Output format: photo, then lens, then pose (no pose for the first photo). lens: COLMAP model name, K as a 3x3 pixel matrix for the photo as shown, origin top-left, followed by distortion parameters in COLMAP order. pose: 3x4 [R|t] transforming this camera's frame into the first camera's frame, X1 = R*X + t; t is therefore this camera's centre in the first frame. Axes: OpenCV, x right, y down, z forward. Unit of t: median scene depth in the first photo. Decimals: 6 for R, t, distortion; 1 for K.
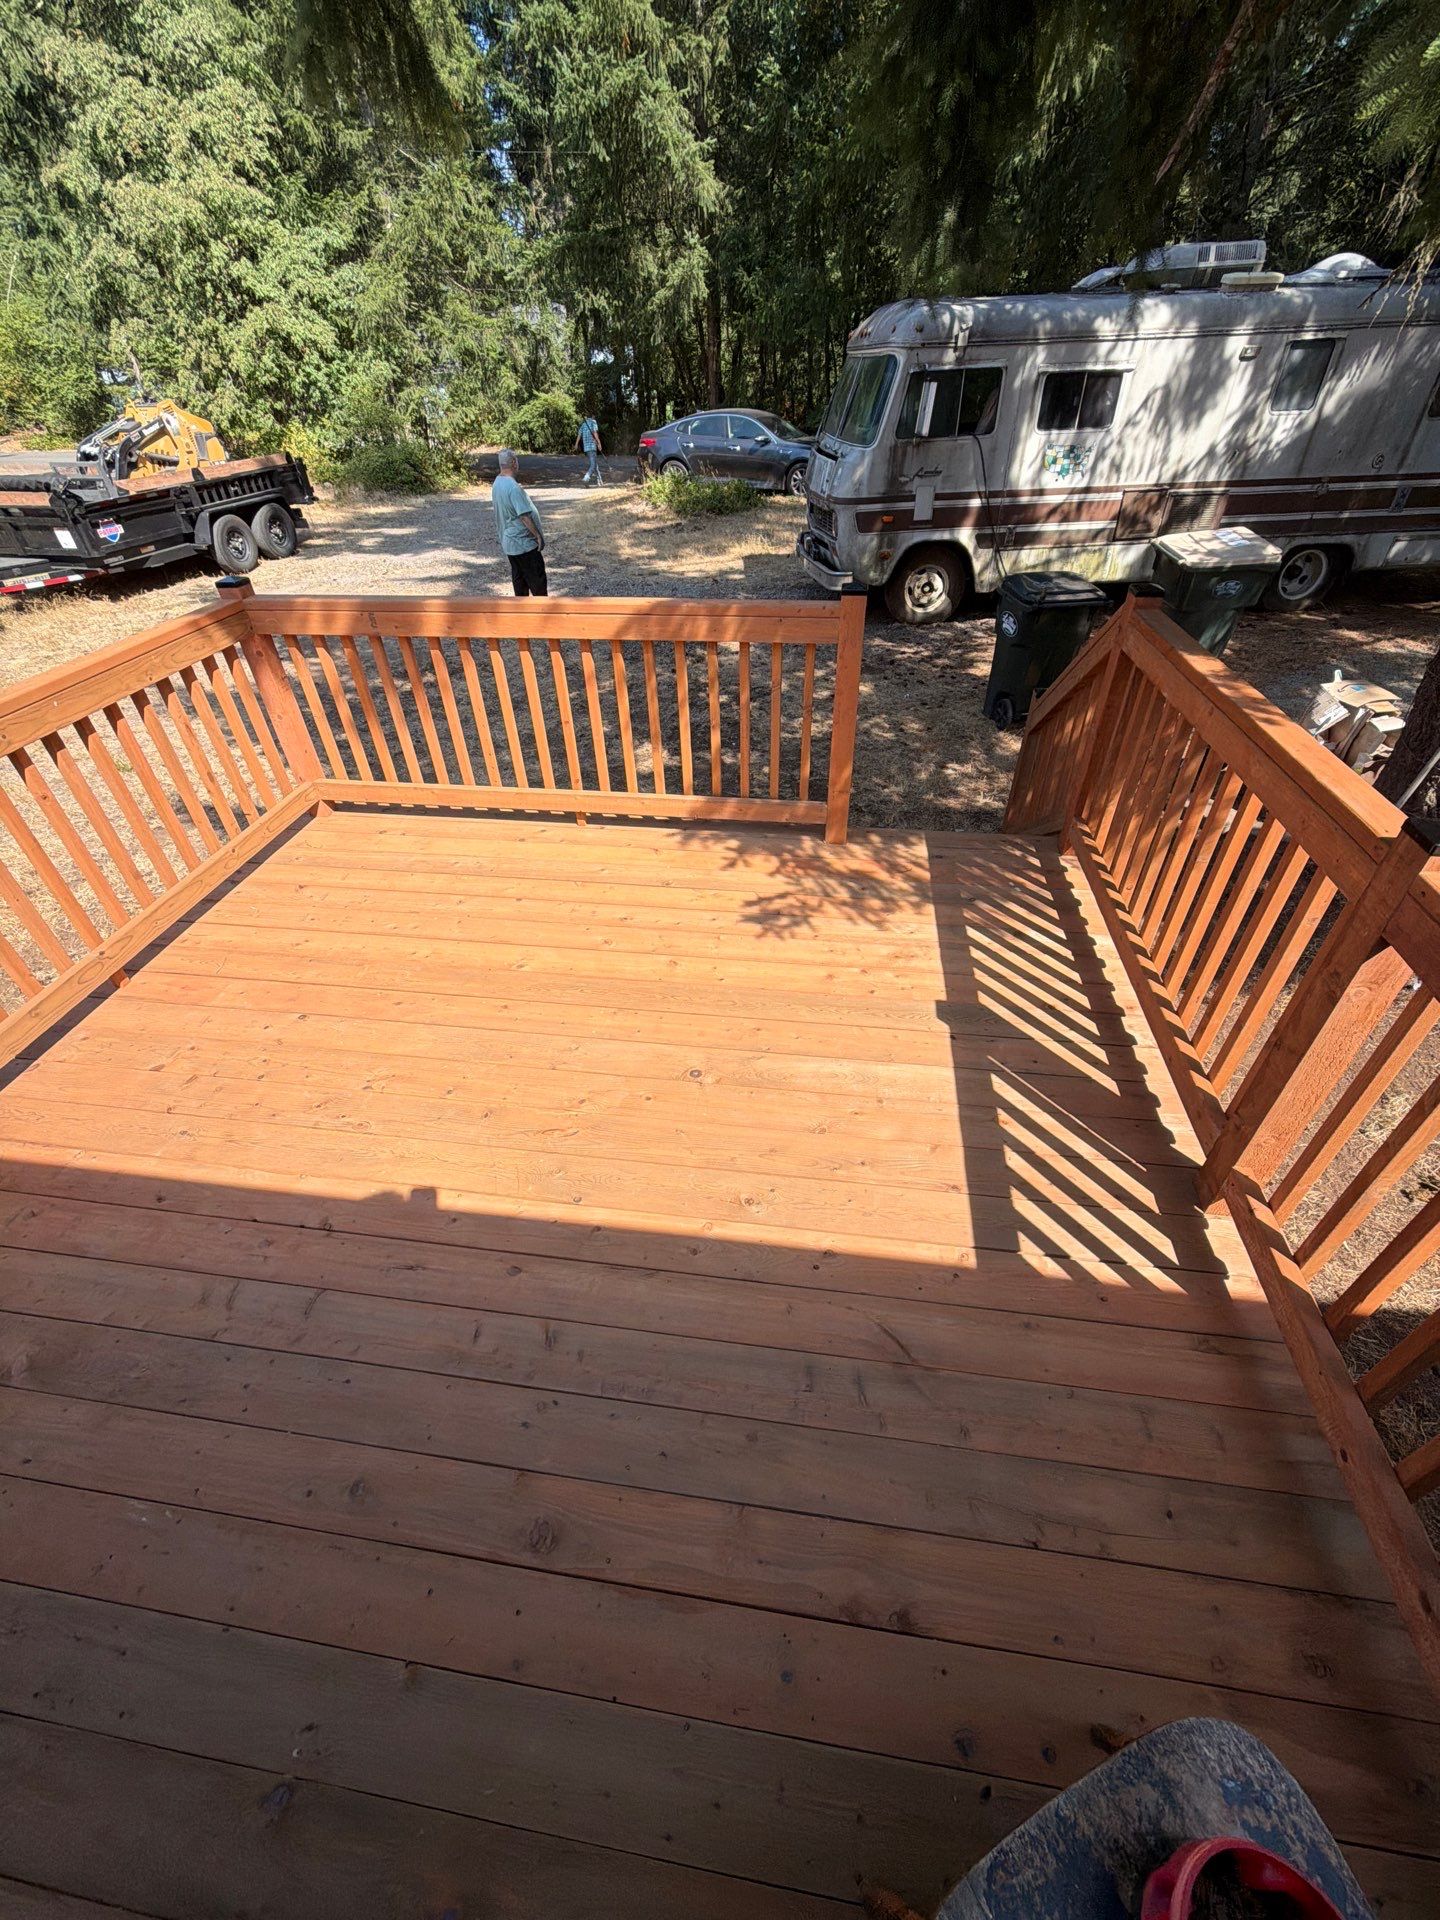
lens RADIAL K [[762.7, 0, 722.7], [0, 762.7, 960.6], [0, 0, 1]] dist [-0.000553, -0.000388]
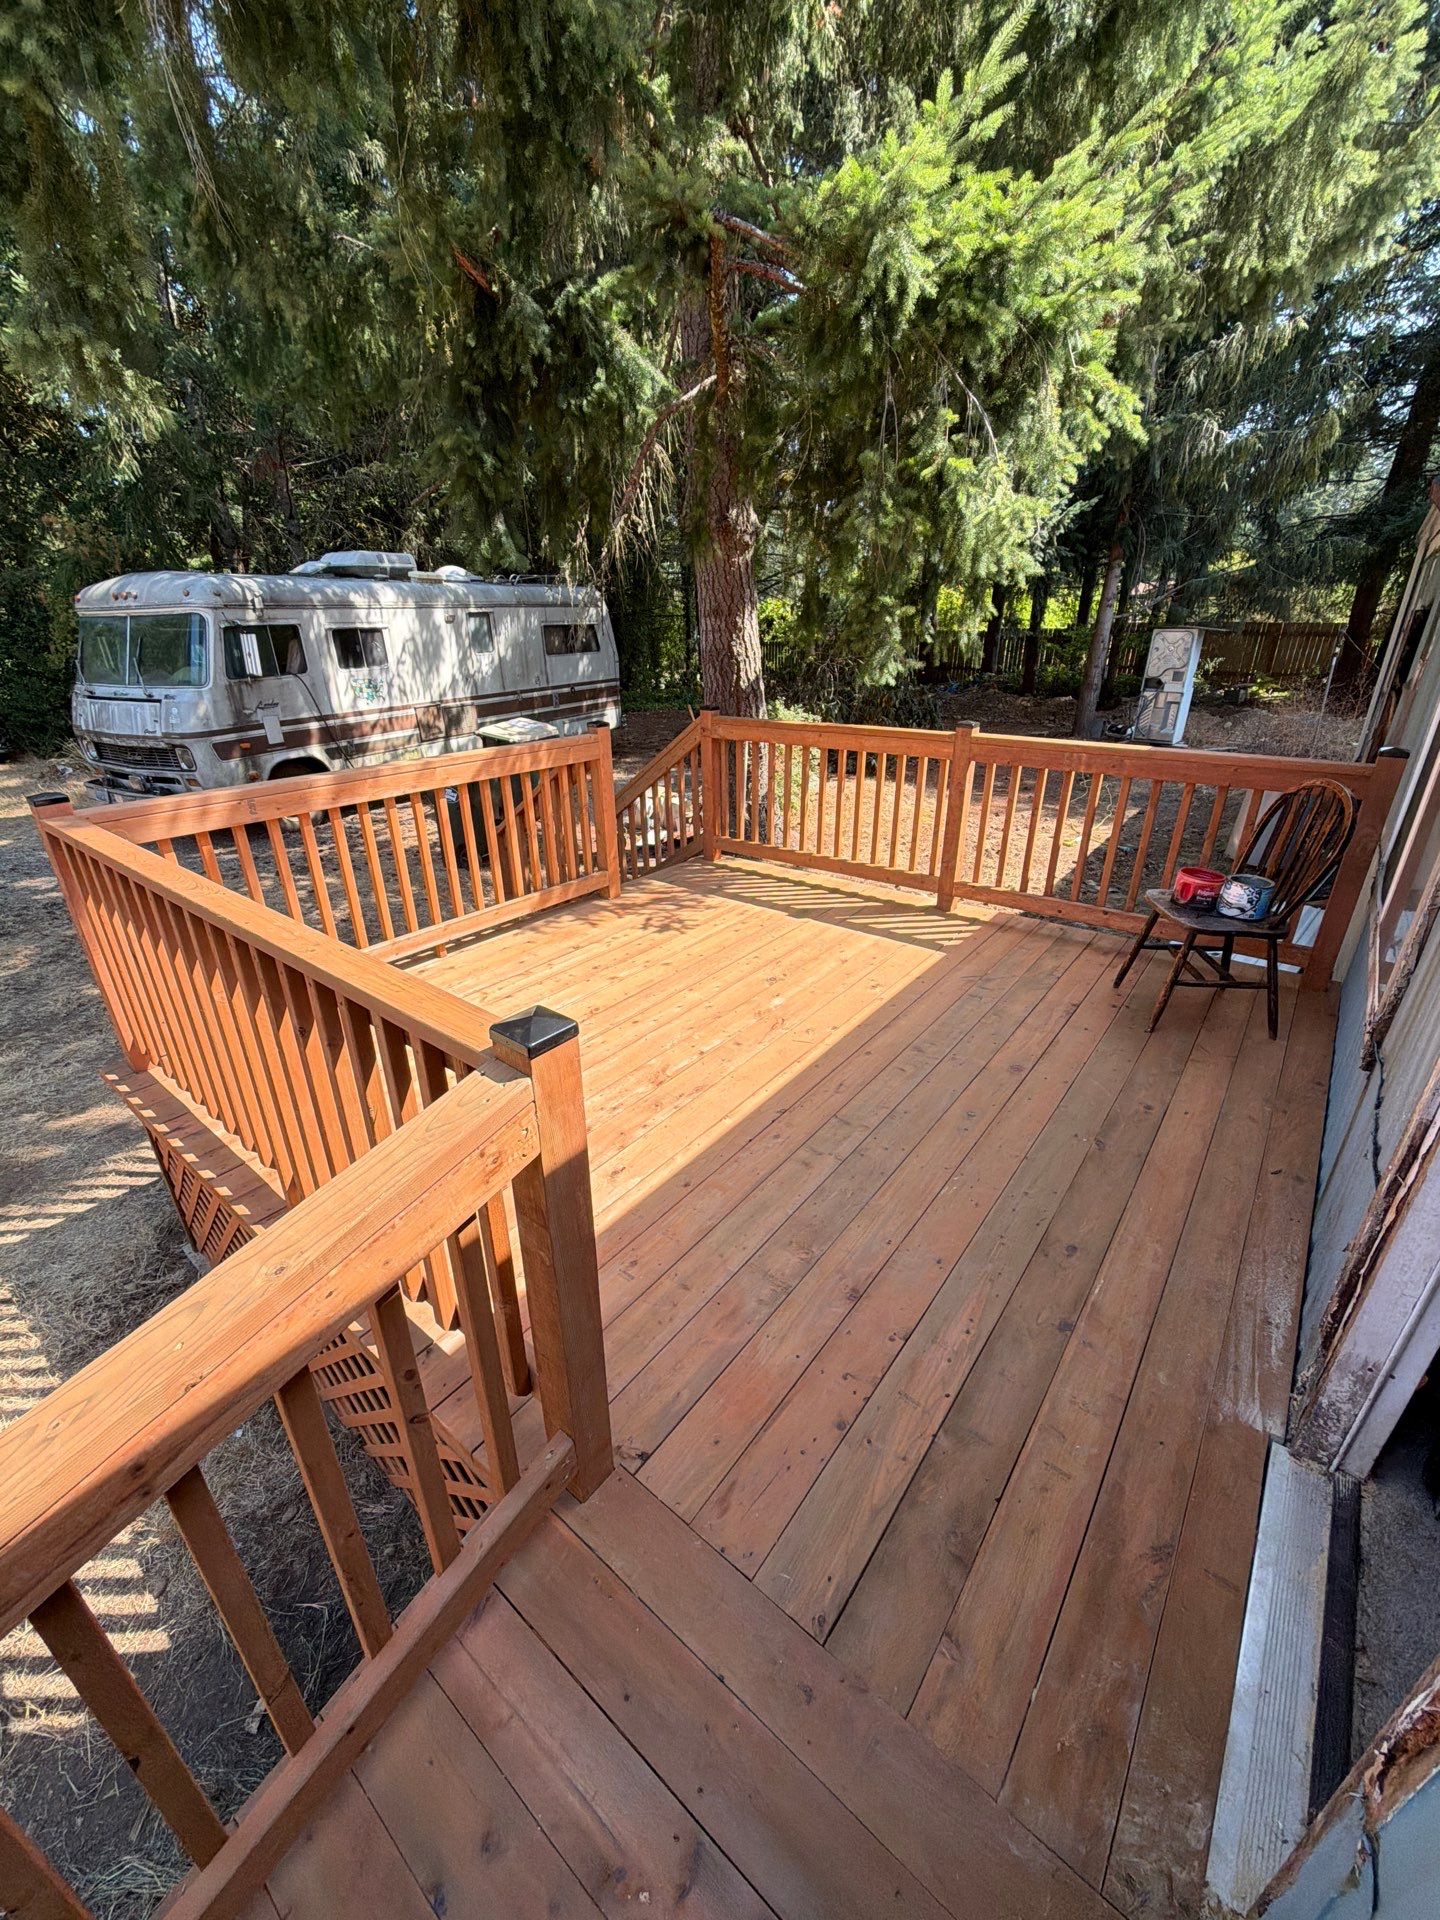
lens RADIAL K [[759.8, 0, 717.8], [0, 759.8, 961.3], [0, 0, 1]] dist [-0.000684, -0.000686]
pose [[0.502690, -0.335017, 0.796910, -0.400540], [0.533865, 0.845364, 0.018626, 0.008435], [-0.679920, 0.416080, 0.603810, 0.035478]]
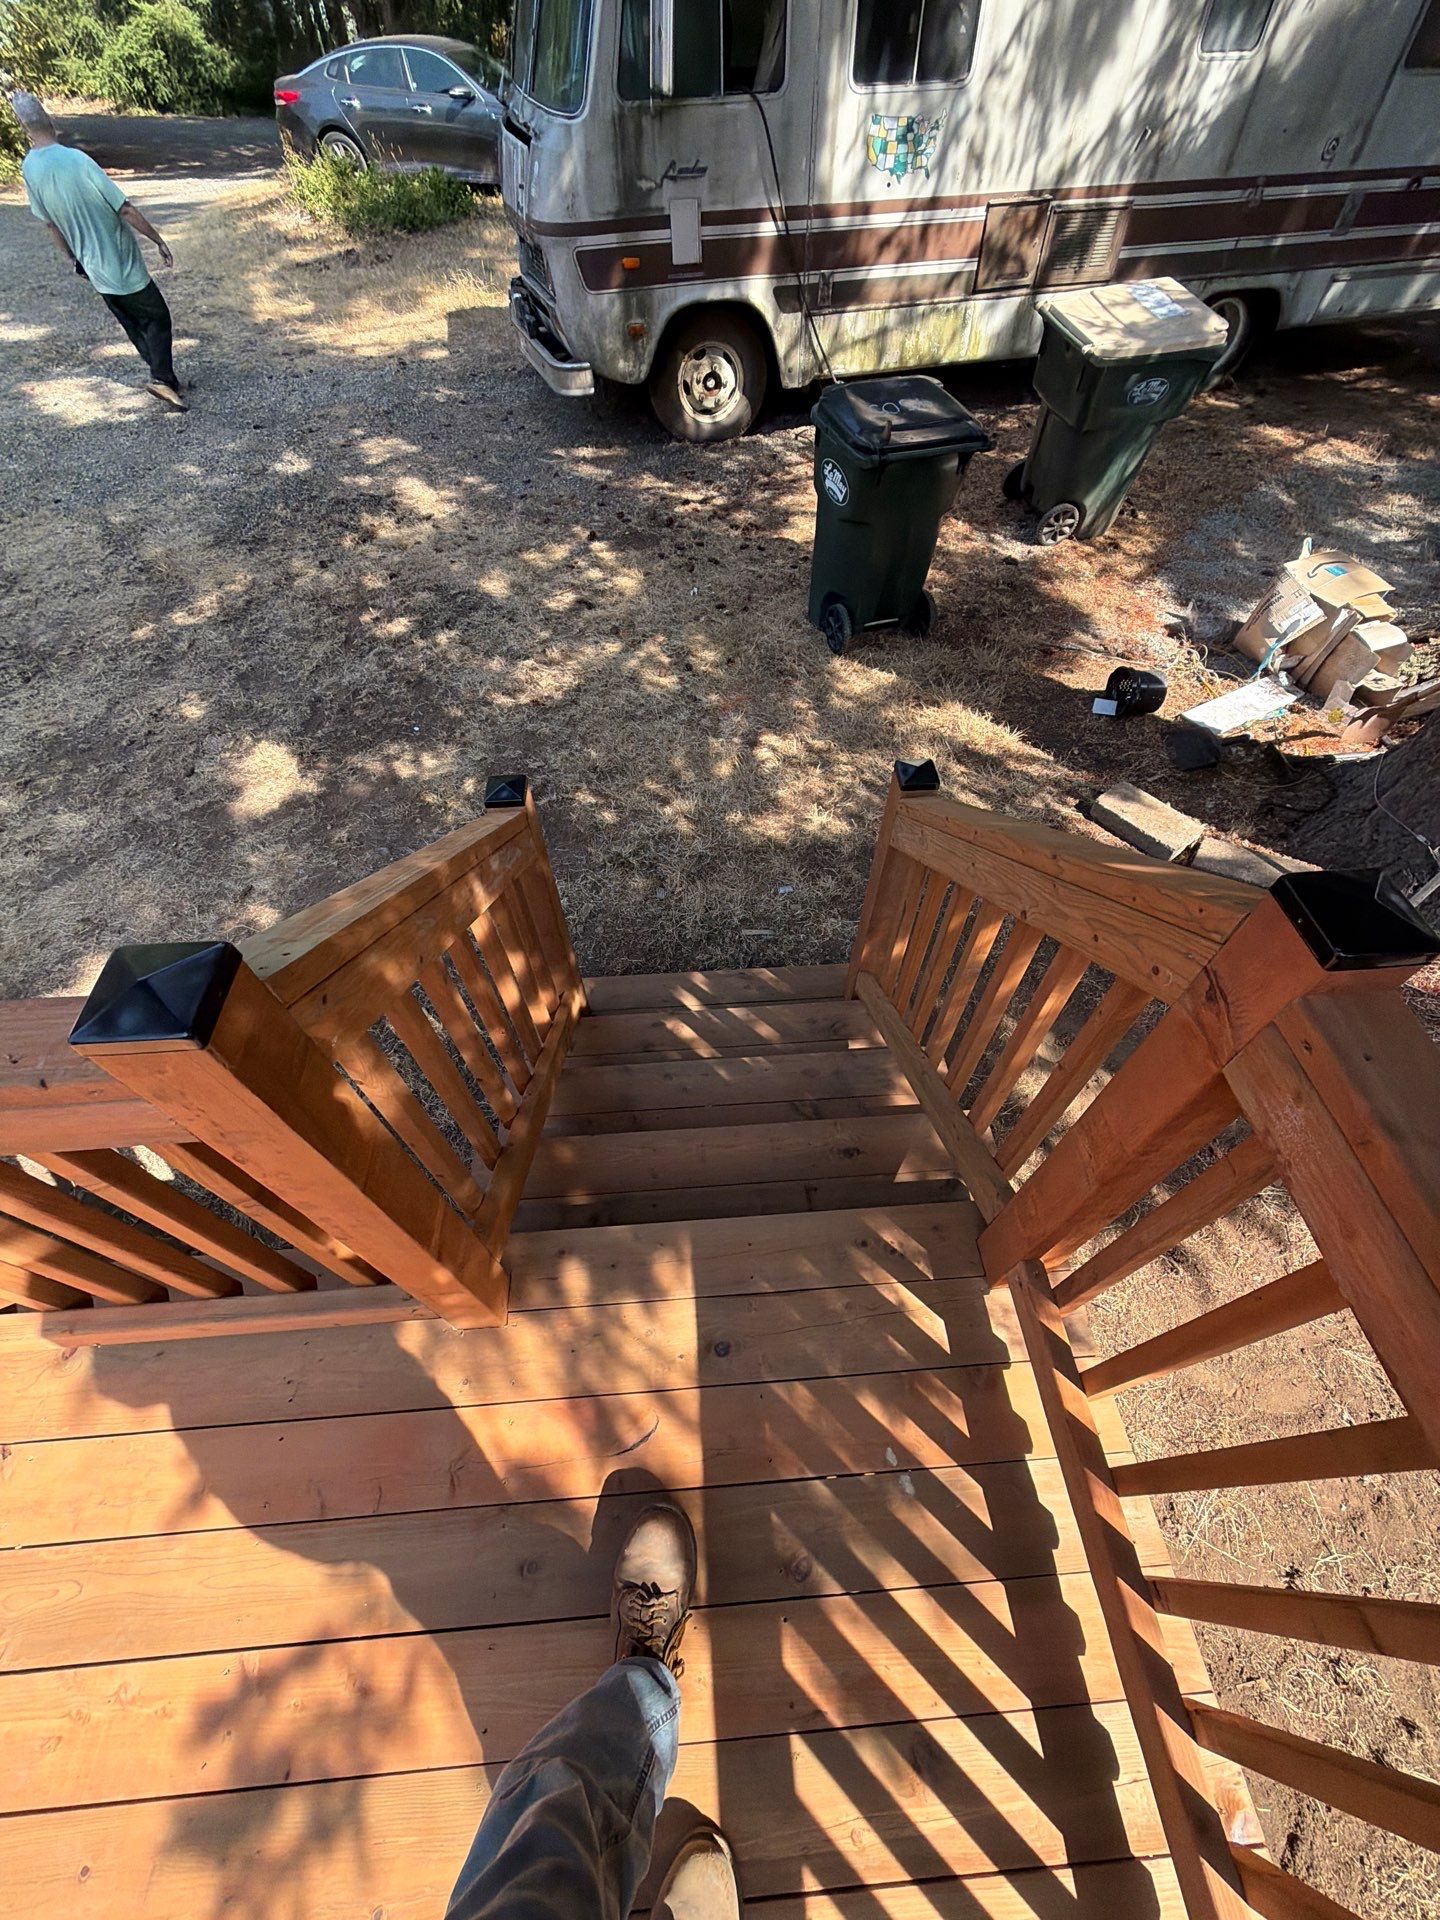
lens RADIAL K [[762.7, 0, 722.7], [0, 762.7, 960.6], [0, 0, 1]] dist [-0.000553, -0.000388]
pose [[0.975832, -0.159102, 0.149793, 0.108170], [0.116788, 0.959094, 0.257874, -0.193369], [-0.184694, -0.234148, 0.954496, 0.274915]]
